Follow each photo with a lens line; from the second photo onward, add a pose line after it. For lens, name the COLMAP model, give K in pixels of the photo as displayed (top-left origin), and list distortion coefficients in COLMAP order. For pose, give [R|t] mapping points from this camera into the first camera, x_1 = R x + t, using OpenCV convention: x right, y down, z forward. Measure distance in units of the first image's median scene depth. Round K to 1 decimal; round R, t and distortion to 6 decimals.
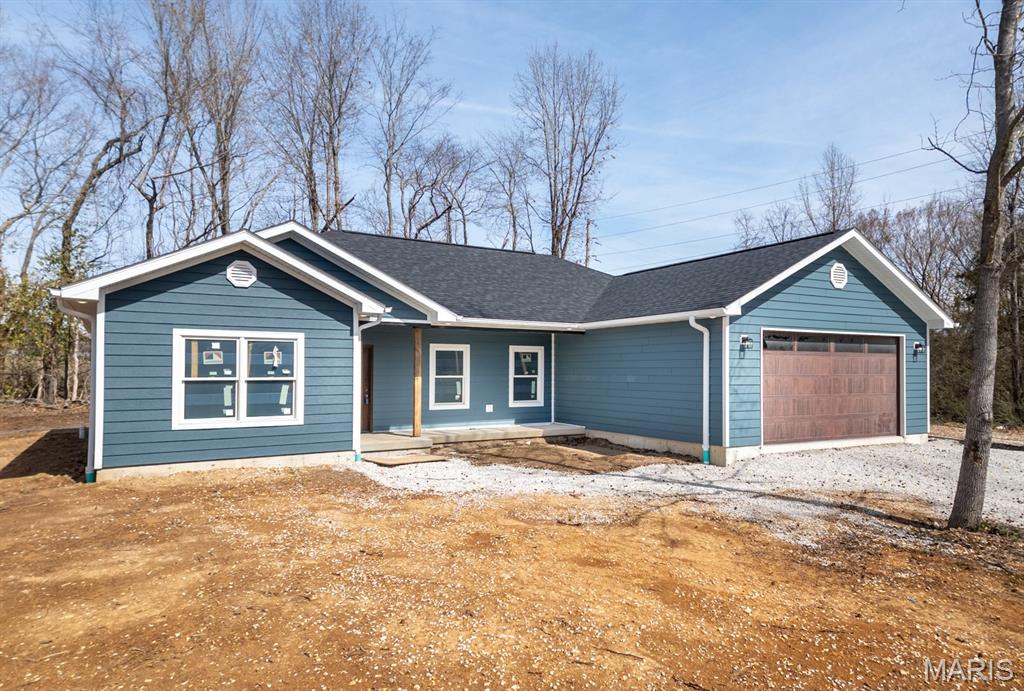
lens RADIAL K [[696.4, 0, 596.7], [0, 696.4, 369.8], [0, 0, 1]] dist [0.093114, 0.005534]
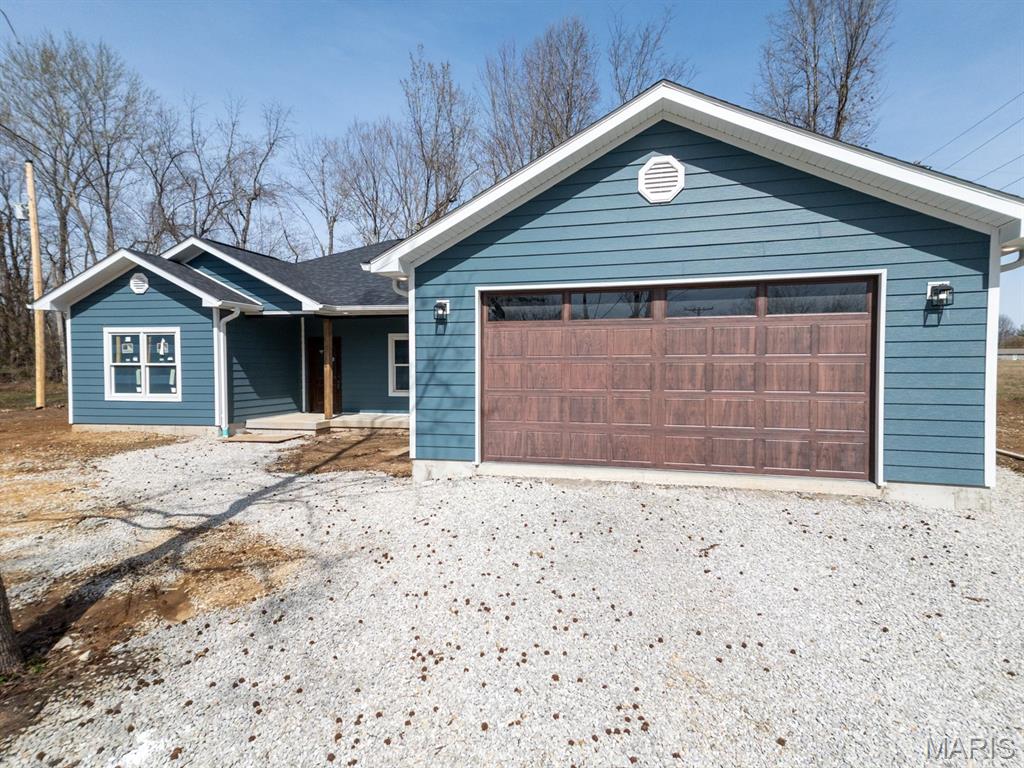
lens RADIAL K [[607.1, 0, 512.0], [0, 607.1, 384.0], [0, 0, 1]] dist [0.095686, 0.001297]
pose [[0.657686, 0.019050, -0.753051, 0.766997], [0.003653, 0.999588, 0.028476, 0.017639], [0.753283, -0.021479, 0.657346, 0.706484]]
